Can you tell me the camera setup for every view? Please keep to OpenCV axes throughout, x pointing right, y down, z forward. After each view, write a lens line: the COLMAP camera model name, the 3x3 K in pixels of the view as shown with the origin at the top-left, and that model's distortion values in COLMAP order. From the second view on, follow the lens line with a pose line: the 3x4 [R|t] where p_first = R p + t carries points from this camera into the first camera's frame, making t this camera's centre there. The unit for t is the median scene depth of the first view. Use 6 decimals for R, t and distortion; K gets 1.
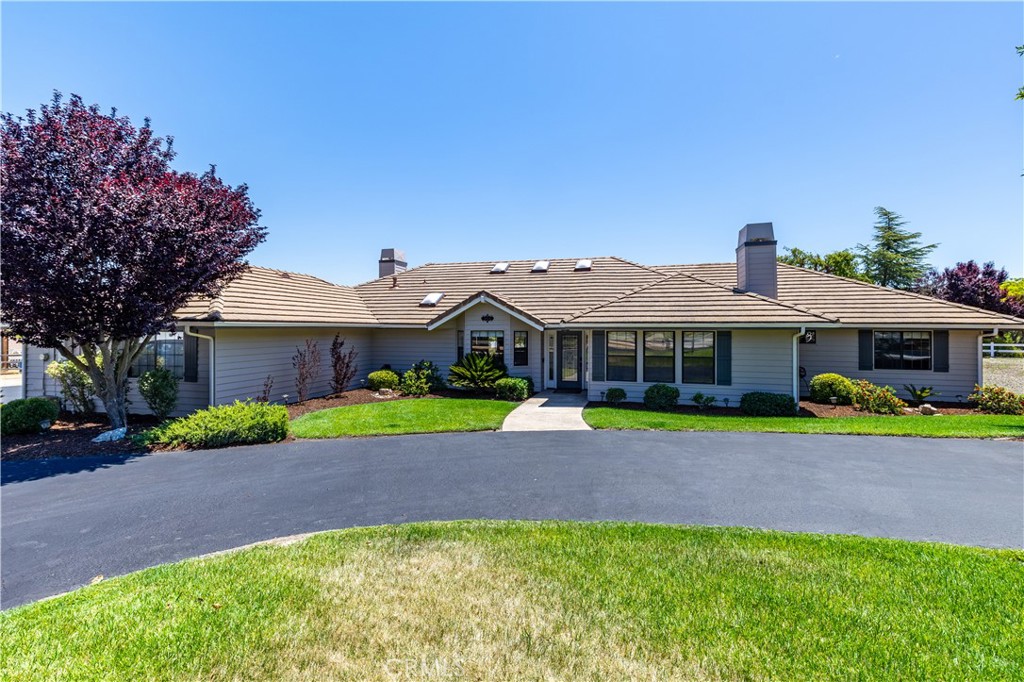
lens RADIAL K [[462.6, 0, 514.4], [0, 462.6, 323.1], [0, 0, 1]] dist [0.002099, -0.000093]
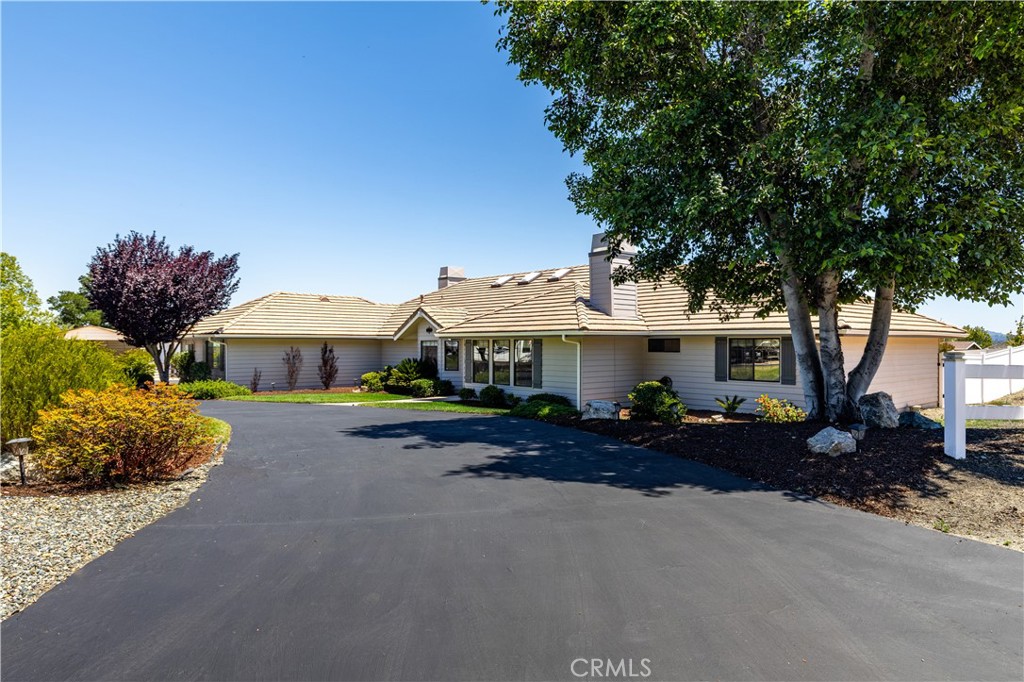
lens RADIAL K [[648.3, 0, 512.0], [0, 648.3, 341.0], [0, 0, 1]] dist [0.000034, 0.000049]
pose [[0.836228, -0.003358, -0.548372, 1.103434], [0.005474, 0.999983, 0.002223, 0.016349], [0.548355, -0.004860, 0.836232, -0.287004]]
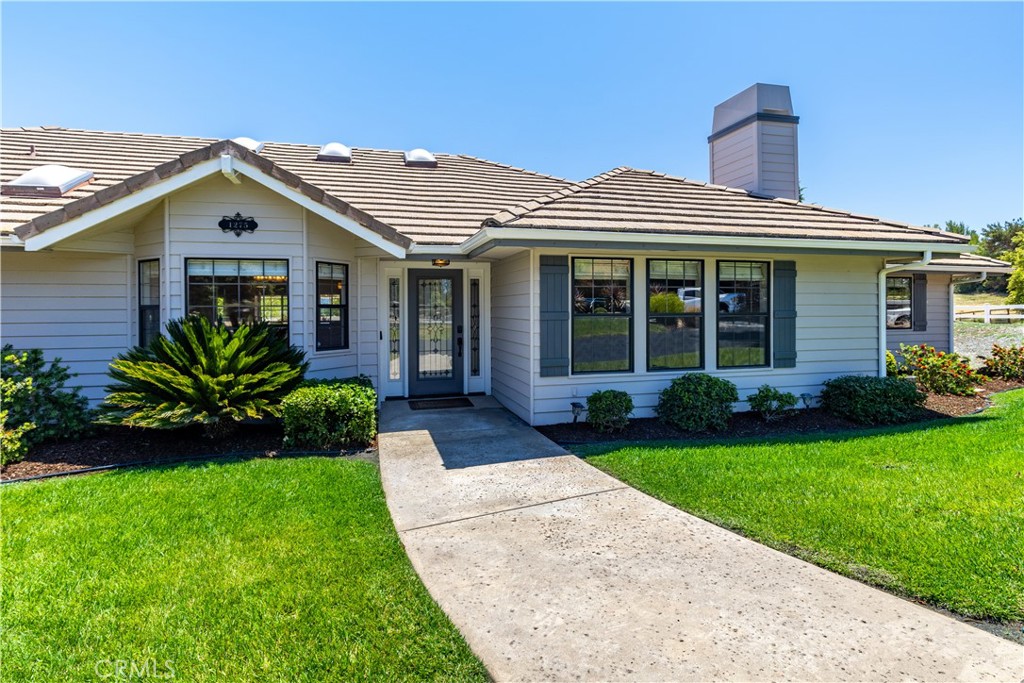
lens RADIAL K [[508.4, 0, 496.6], [0, 508.4, 306.5], [0, 0, 1]] dist [-0.001600, -0.000191]
pose [[0.872952, -0.005594, 0.487775, -0.082258], [0.001231, 0.999956, 0.009265, 0.055086], [-0.487805, -0.007488, 0.872920, 0.592371]]
